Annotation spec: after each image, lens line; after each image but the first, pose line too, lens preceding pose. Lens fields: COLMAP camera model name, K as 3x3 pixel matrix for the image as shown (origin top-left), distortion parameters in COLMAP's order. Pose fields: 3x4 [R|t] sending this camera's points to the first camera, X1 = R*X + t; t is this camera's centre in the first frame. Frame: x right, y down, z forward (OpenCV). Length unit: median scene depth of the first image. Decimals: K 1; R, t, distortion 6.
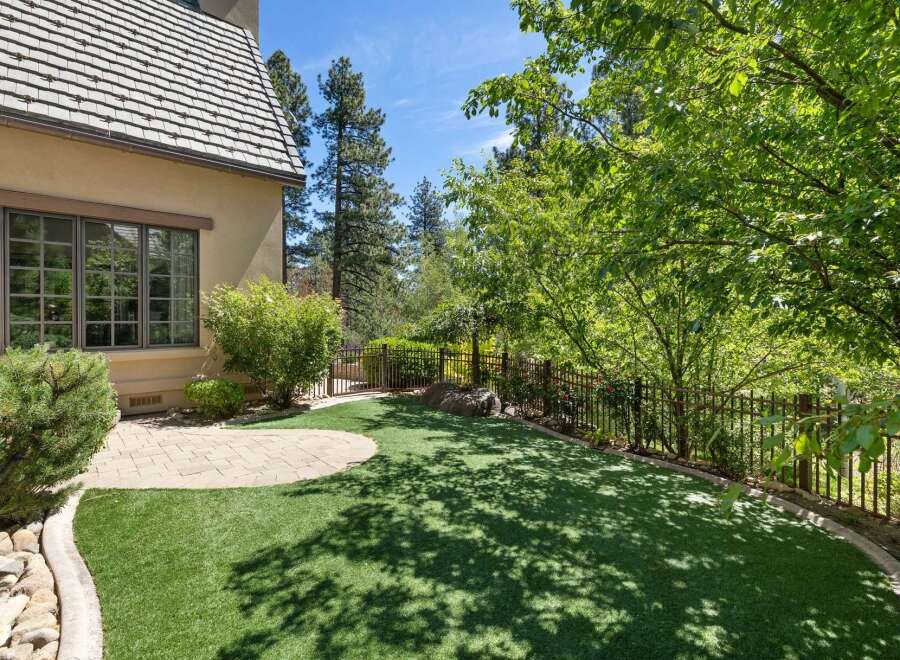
lens RADIAL K [[435.6, 0, 449.7], [0, 435.6, 326.4], [0, 0, 1]] dist [-0.003409, -0.000113]
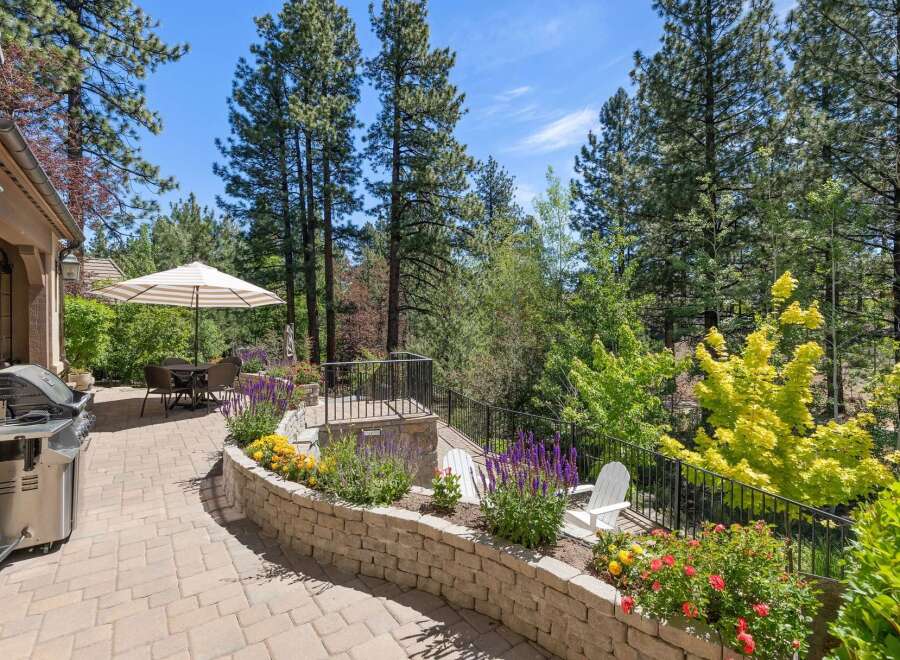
lens RADIAL K [[435.6, 0, 450.1], [0, 435.6, 327.5], [0, 0, 1]] dist [-0.003409, -0.000113]
pose [[0.993213, -0.006412, -0.116129, -0.072303], [0.006349, 0.999979, -0.000913, -0.004354], [0.116133, 0.000170, 0.993234, 0.242829]]
